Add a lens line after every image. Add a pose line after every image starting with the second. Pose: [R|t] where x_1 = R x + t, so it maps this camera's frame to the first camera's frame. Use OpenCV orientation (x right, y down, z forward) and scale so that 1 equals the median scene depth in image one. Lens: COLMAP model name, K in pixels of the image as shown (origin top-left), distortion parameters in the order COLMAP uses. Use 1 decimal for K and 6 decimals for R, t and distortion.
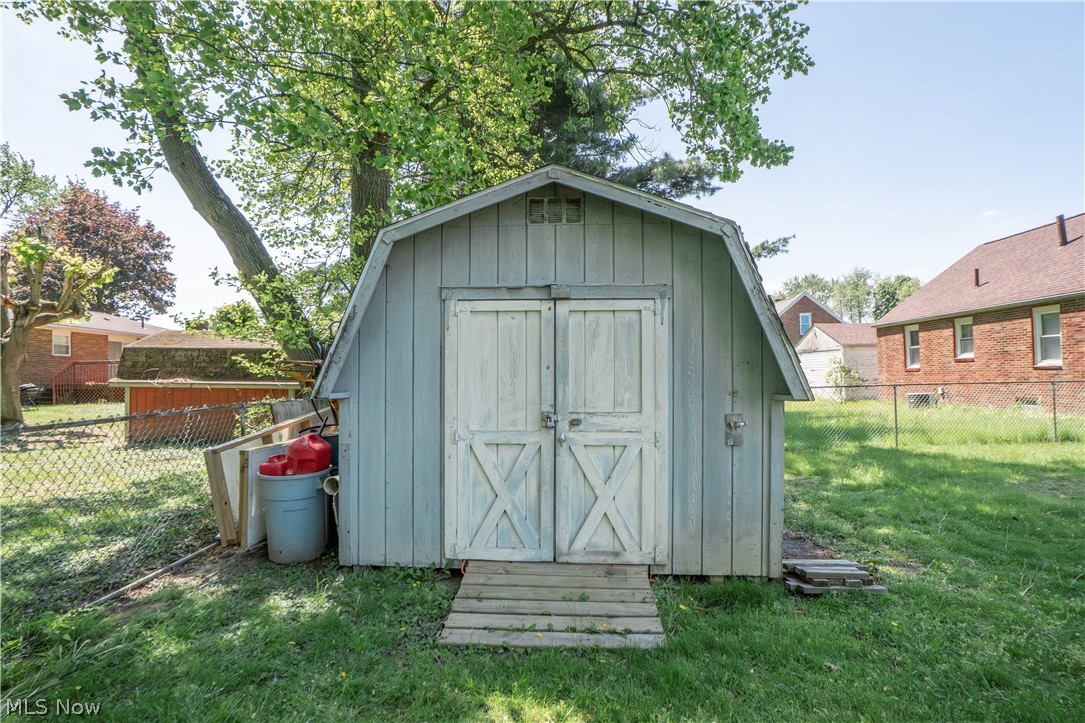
lens RADIAL K [[518.2, 0, 532.8], [0, 518.2, 369.8], [0, 0, 1]] dist [-0.031246, 0.000657]
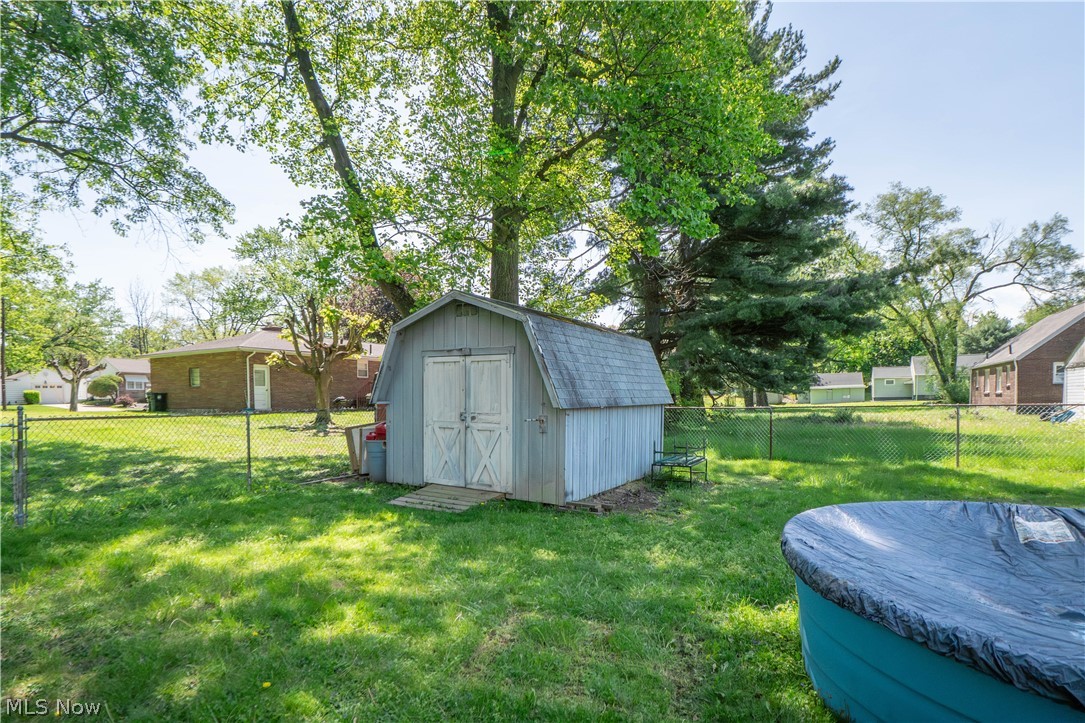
lens RADIAL K [[541.9, 0, 524.5], [0, 541.9, 398.0], [0, 0, 1]] dist [-0.052161, 0.014365]
pose [[0.876798, 0.009182, -0.480772, 1.238544], [0.001263, 0.999770, 0.021397, -0.017652], [0.480858, -0.019368, 0.876585, -0.709794]]
